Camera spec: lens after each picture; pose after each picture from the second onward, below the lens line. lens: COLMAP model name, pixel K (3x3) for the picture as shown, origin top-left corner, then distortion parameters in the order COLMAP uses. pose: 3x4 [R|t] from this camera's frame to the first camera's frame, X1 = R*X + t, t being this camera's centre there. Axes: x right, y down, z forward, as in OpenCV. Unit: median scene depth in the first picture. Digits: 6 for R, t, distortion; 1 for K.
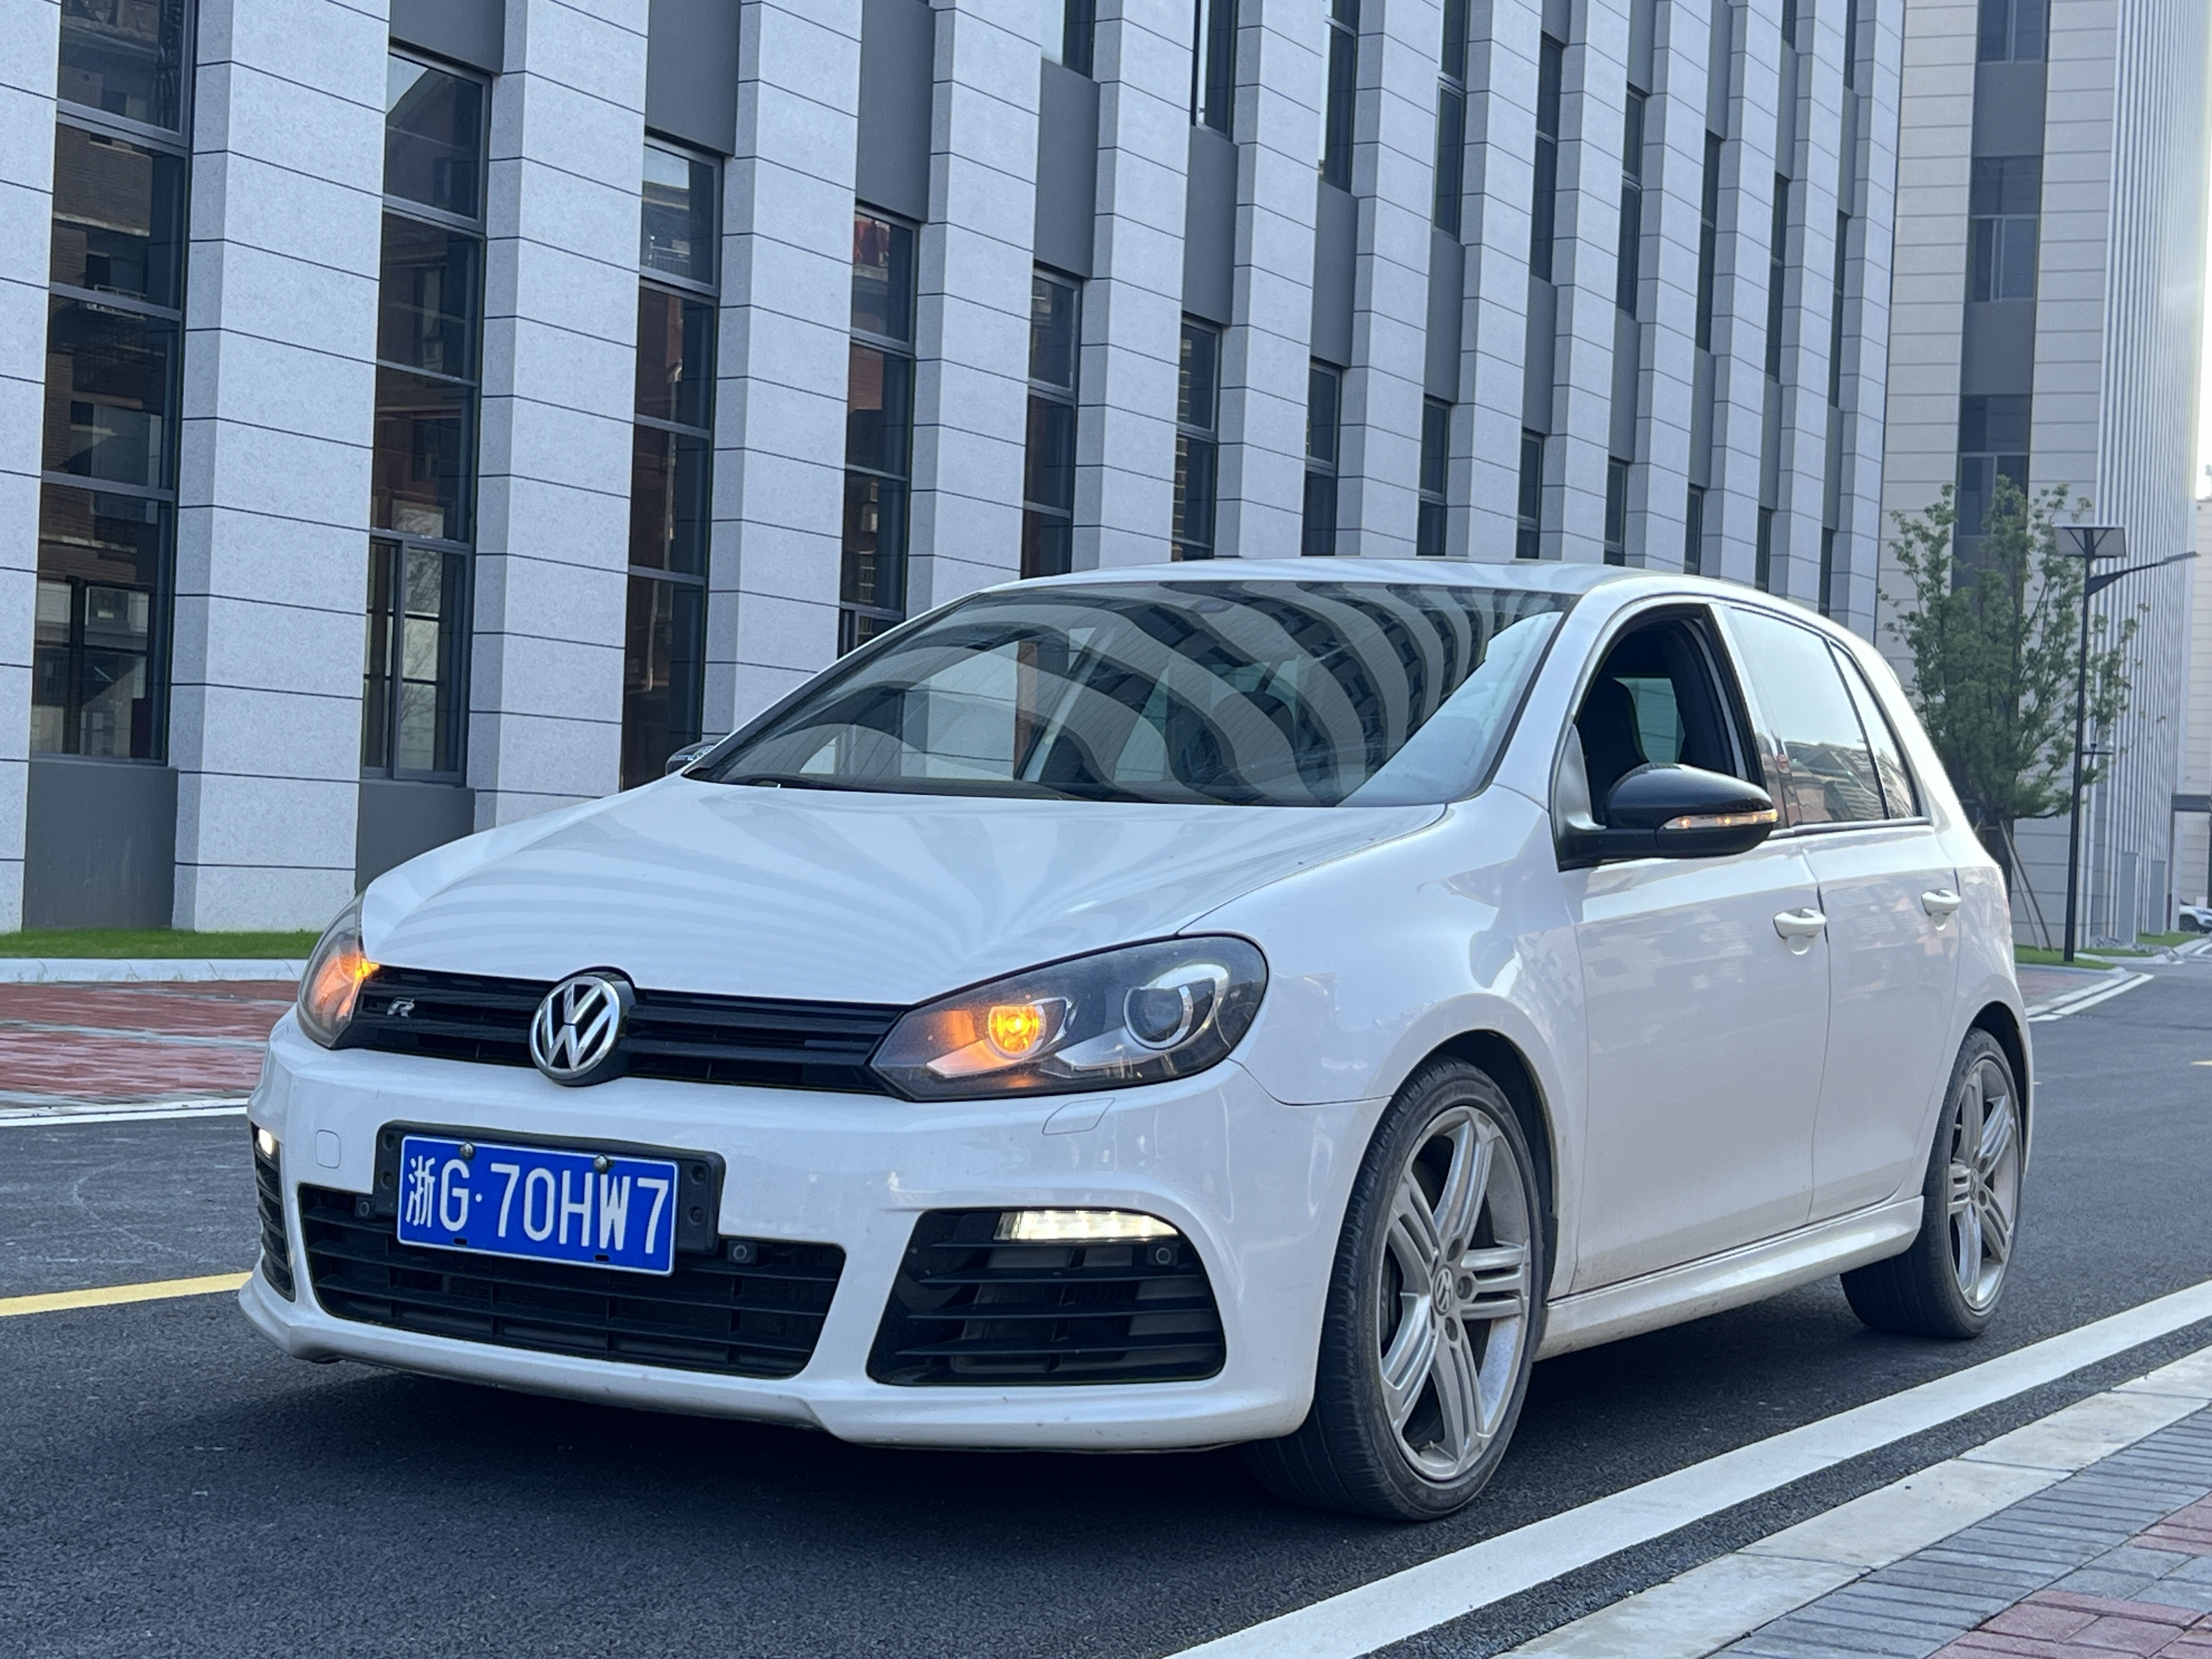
lens RADIAL K [[3301.1, 0, 1106.0], [0, 3301.1, 829.5], [0, 0, 1]] dist [0.156665, -0.463788]
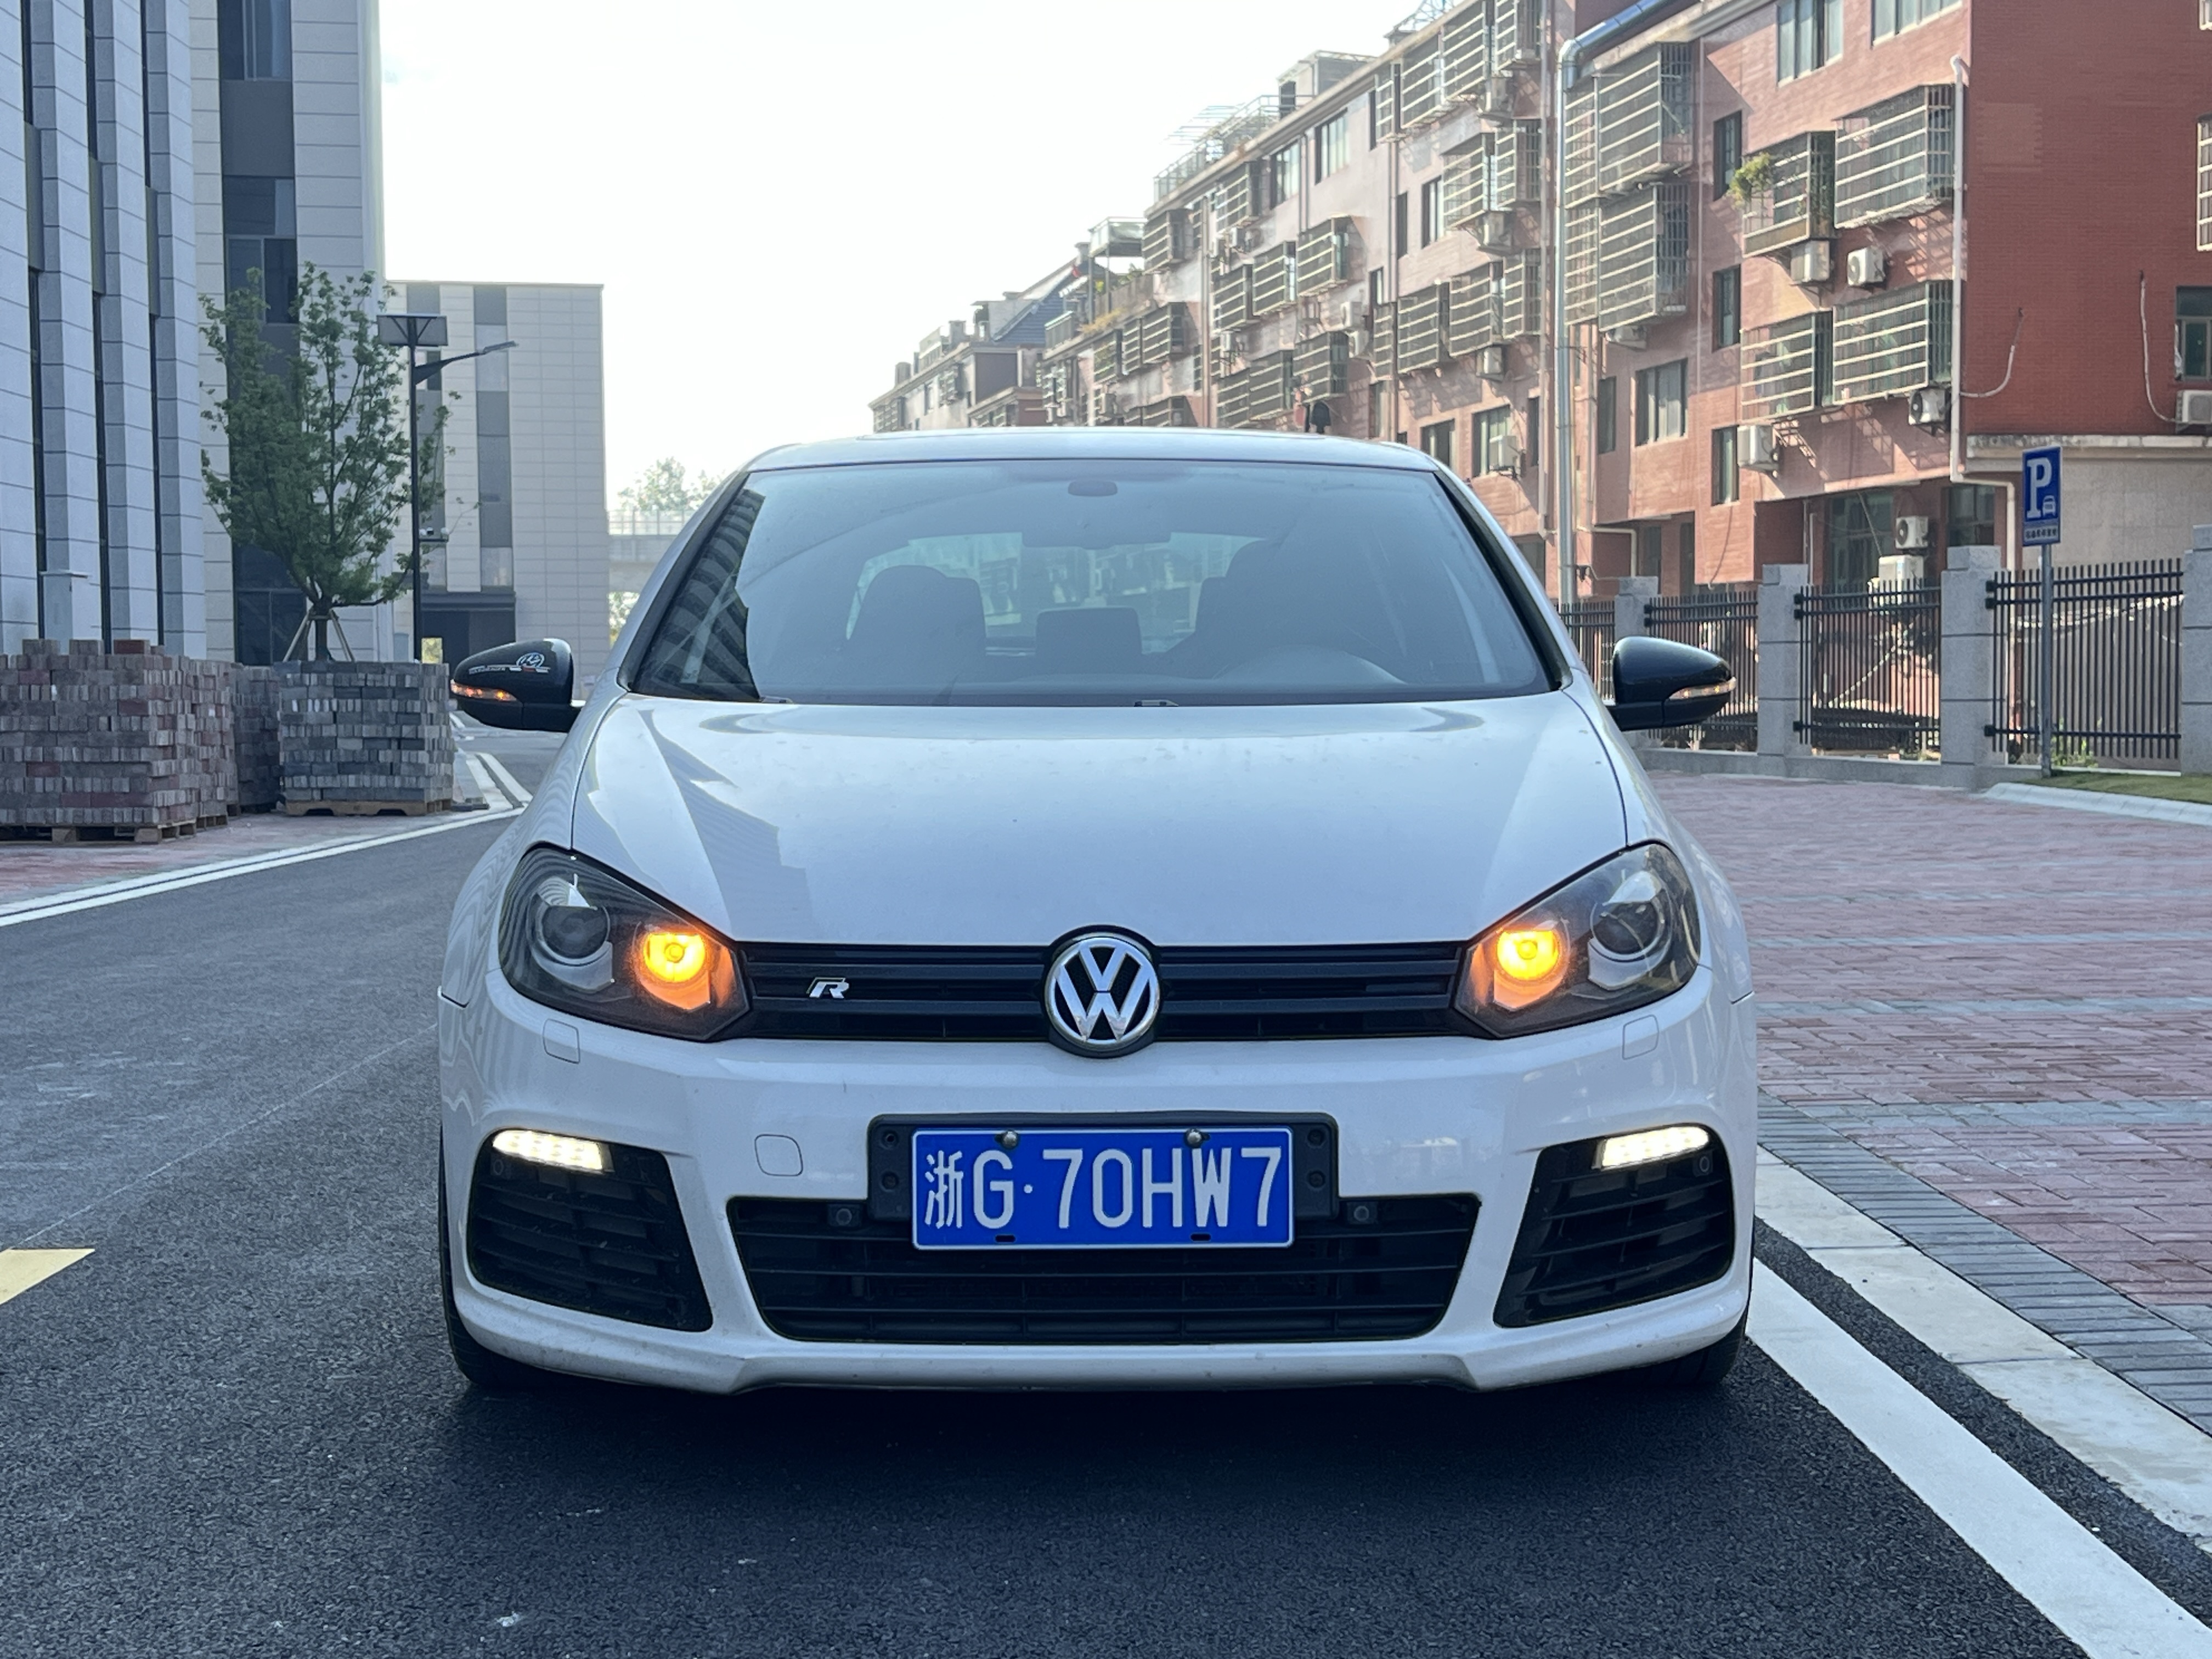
lens RADIAL K [[3301.1, 0, 1106.0], [0, 3301.1, 829.5], [0, 0, 1]] dist [0.156665, -0.463788]
pose [[0.861943, -0.072008, 0.501865, -0.620189], [0.038965, 0.996344, 0.076034, -0.055996], [-0.505505, -0.045982, 0.861597, 0.210722]]
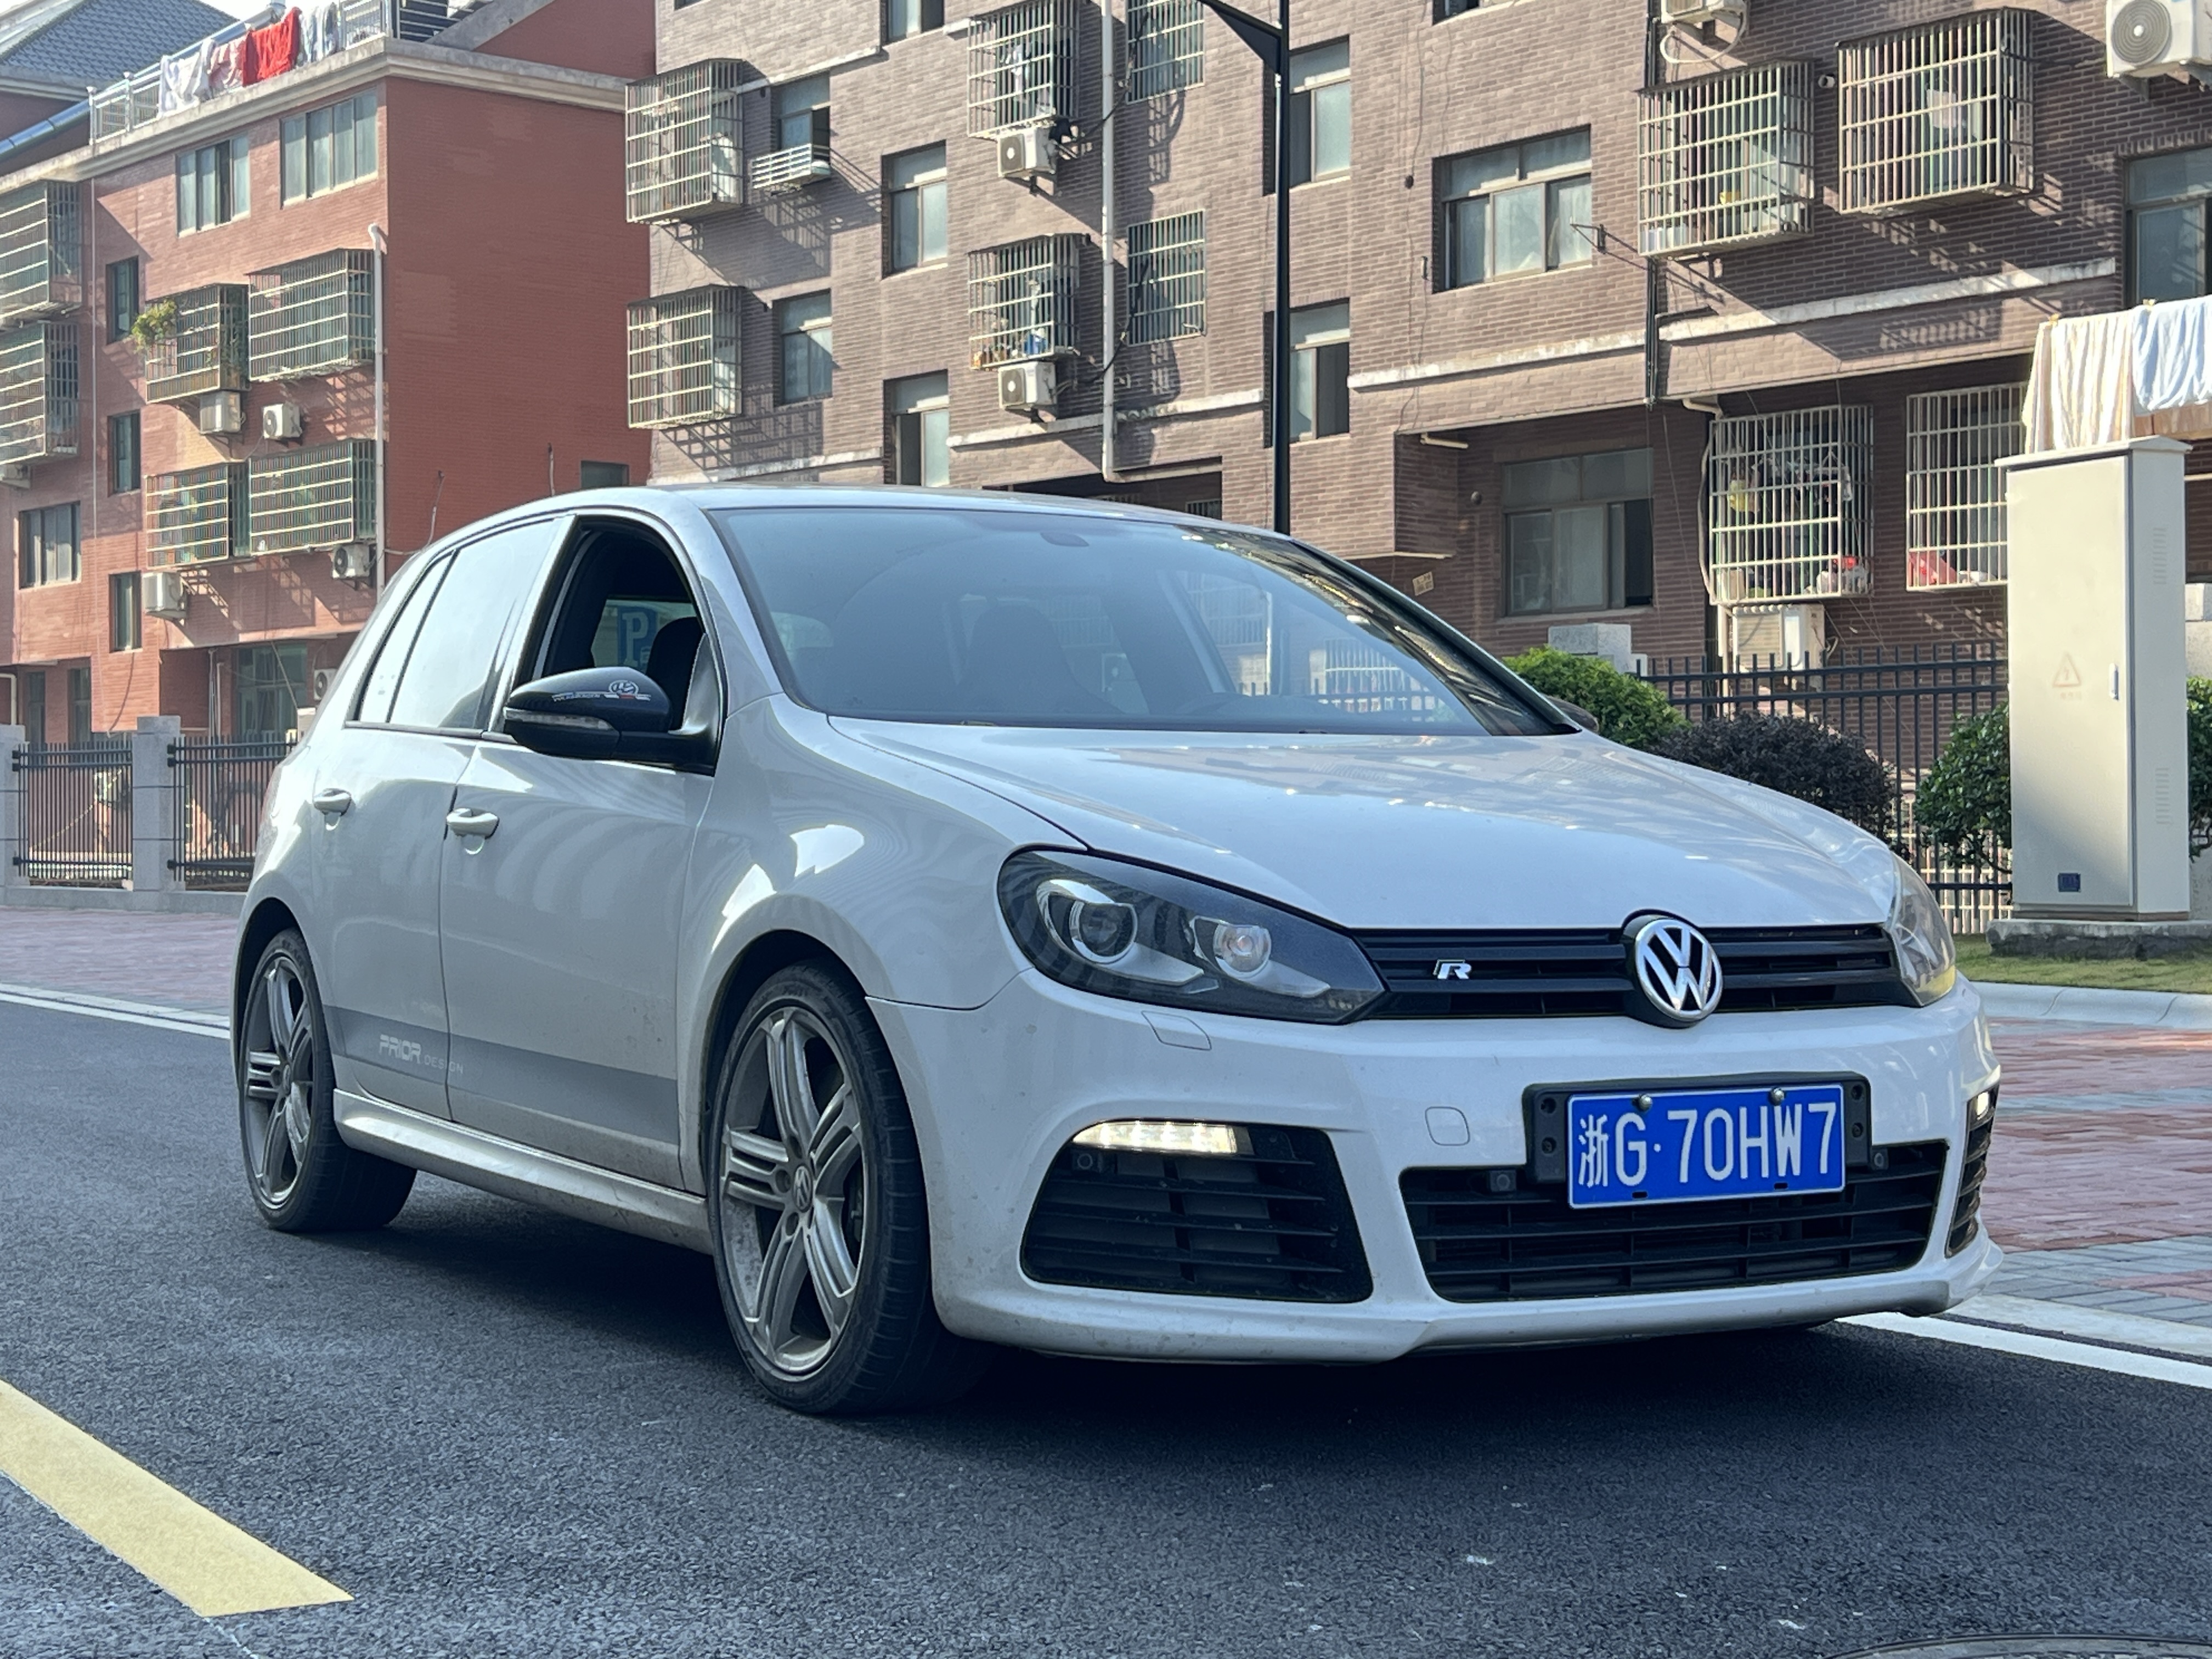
lens RADIAL K [[3287.1, 0, 1100.0], [0, 3287.1, 789.5], [0, 0, 1]] dist [0.179119, -0.572012]
pose [[0.522301, -0.034992, 0.852043, -1.118749], [0.016517, 0.999385, 0.030918, -0.030013], [-0.852601, -0.002075, 0.522558, 0.625033]]
